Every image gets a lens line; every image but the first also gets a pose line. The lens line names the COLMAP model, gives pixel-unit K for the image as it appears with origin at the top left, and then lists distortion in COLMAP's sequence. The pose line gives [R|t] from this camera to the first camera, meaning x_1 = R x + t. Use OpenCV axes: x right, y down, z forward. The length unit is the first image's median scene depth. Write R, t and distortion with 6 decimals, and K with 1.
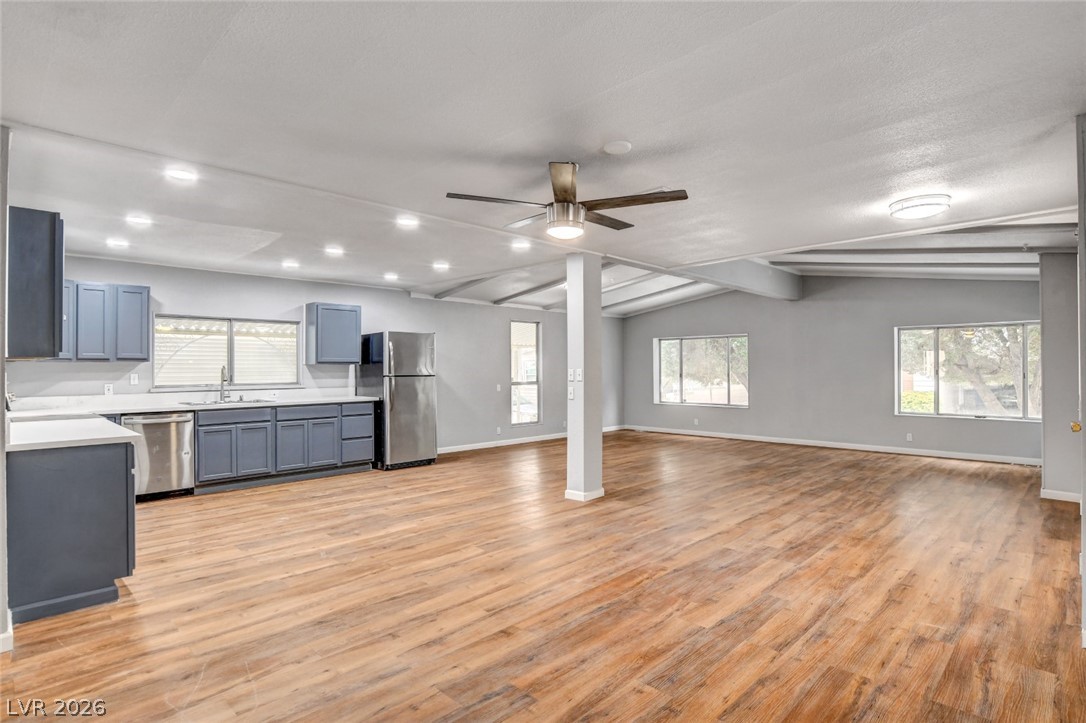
lens RADIAL K [[558.2, 0, 543.0], [0, 558.2, 361.5], [0, 0, 1]] dist [-0.025252, 0.001527]
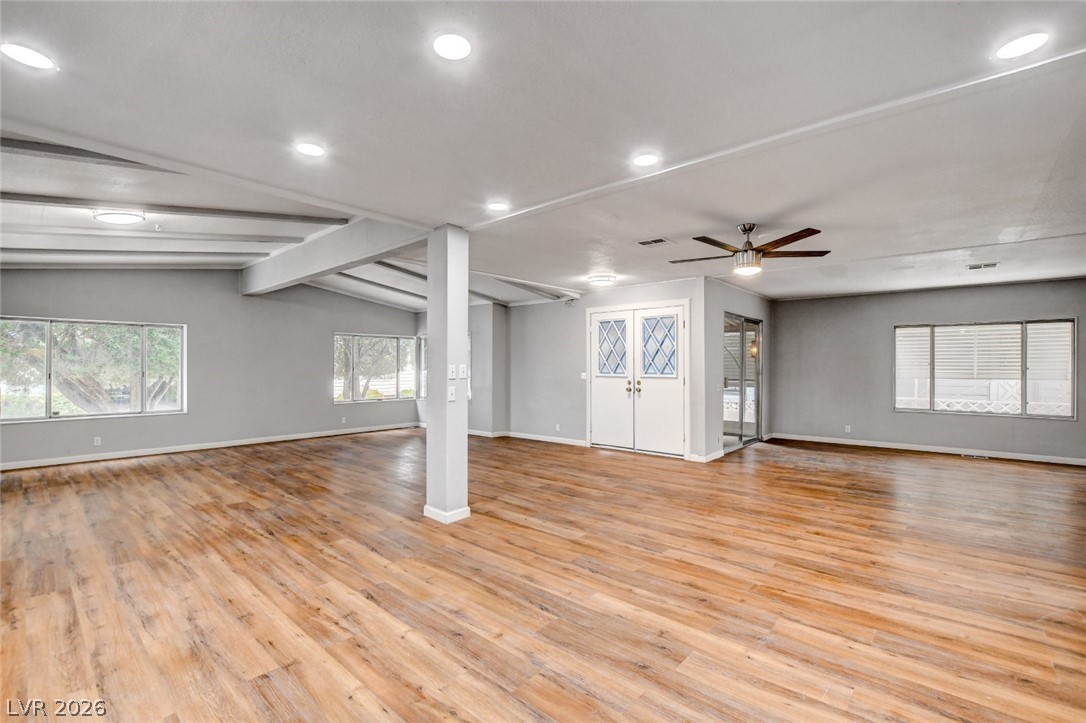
lens RADIAL K [[480.7, 0, 543.0], [0, 480.7, 361.5], [0, 0, 1]] dist [-0.022813, -0.000653]
pose [[-0.062351, 0.011022, 0.997993, -0.987515], [-0.014459, 0.999824, -0.011946, 0.024376], [-0.997950, -0.015175, -0.062181, 1.354472]]
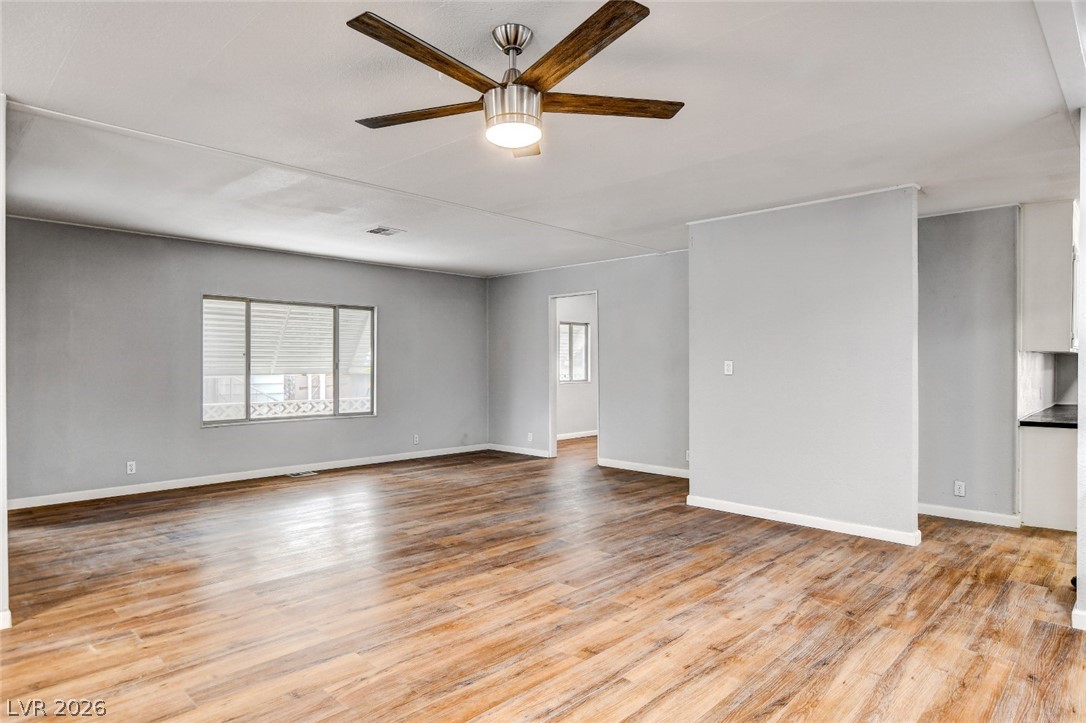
lens RADIAL K [[623.0, 0, 543.0], [0, 623.0, 361.5], [0, 0, 1]] dist [-0.016444, 0.001585]
pose [[-0.999968, 0.000654, -0.007993, 0.010806], [0.000763, 0.999907, -0.013650, 0.034139], [0.007983, -0.013656, -0.999875, 1.443379]]
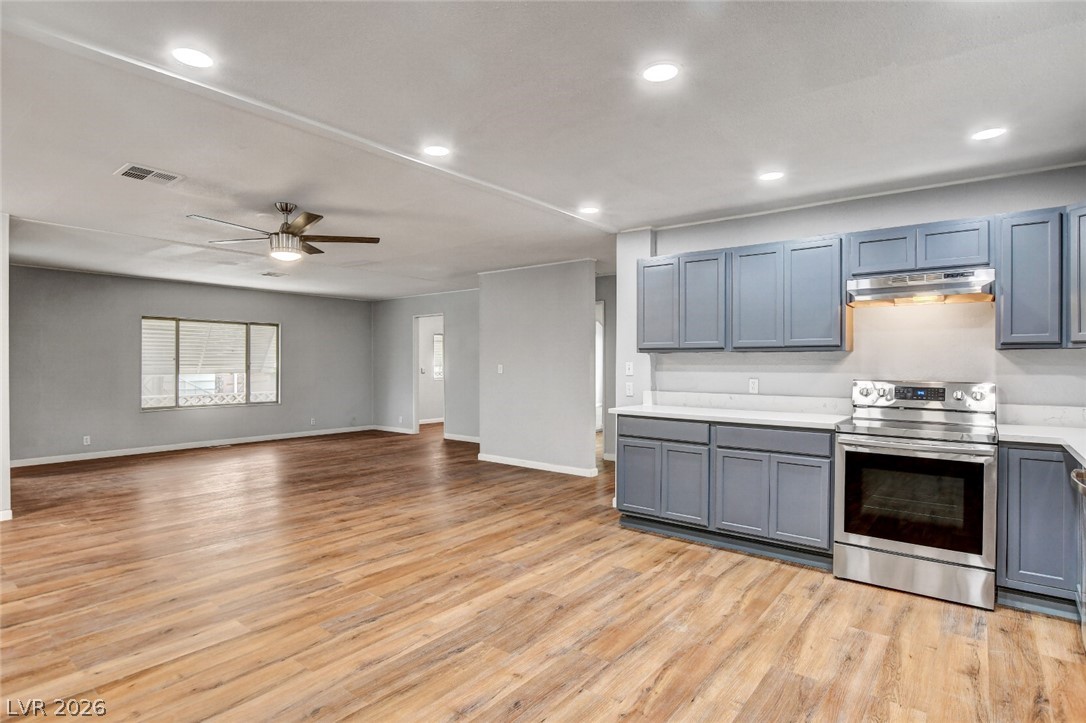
lens RADIAL K [[555.1, 0, 543.0], [0, 555.1, 361.5], [0, 0, 1]] dist [-0.025036, 0.000632]
pose [[-0.993431, -0.000646, -0.114427, -0.341772], [0.000860, 0.999914, -0.013115, 0.027985], [0.114426, -0.013127, -0.993345, 1.969929]]
